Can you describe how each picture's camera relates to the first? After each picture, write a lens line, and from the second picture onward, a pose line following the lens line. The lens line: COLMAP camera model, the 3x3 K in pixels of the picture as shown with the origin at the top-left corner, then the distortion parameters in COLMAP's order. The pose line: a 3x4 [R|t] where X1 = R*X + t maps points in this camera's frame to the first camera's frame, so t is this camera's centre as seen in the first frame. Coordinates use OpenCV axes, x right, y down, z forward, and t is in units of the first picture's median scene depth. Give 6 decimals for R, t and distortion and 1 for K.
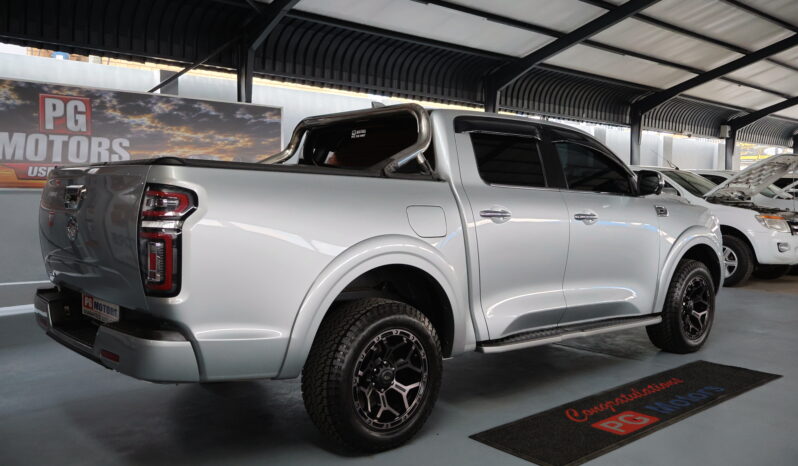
lens RADIAL K [[693.1, 0, 362.2], [0, 693.1, 236.8], [0, 0, 1]] dist [0.008341, -0.017115]
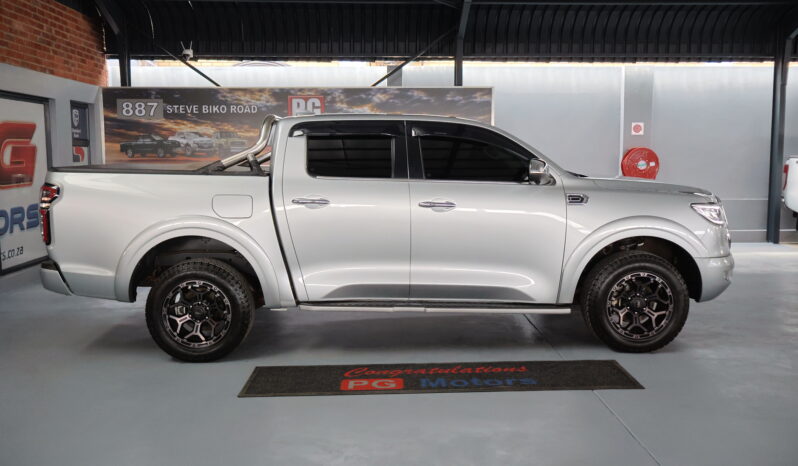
lens RADIAL K [[693.1, 0, 405.3], [0, 693.1, 236.2], [0, 0, 1]] dist [0.008341, -0.017115]
pose [[0.771081, 0.065479, -0.633362, 0.834582], [-0.025531, 0.997078, 0.072000, -0.047613], [0.636225, -0.039347, 0.770499, 0.108659]]
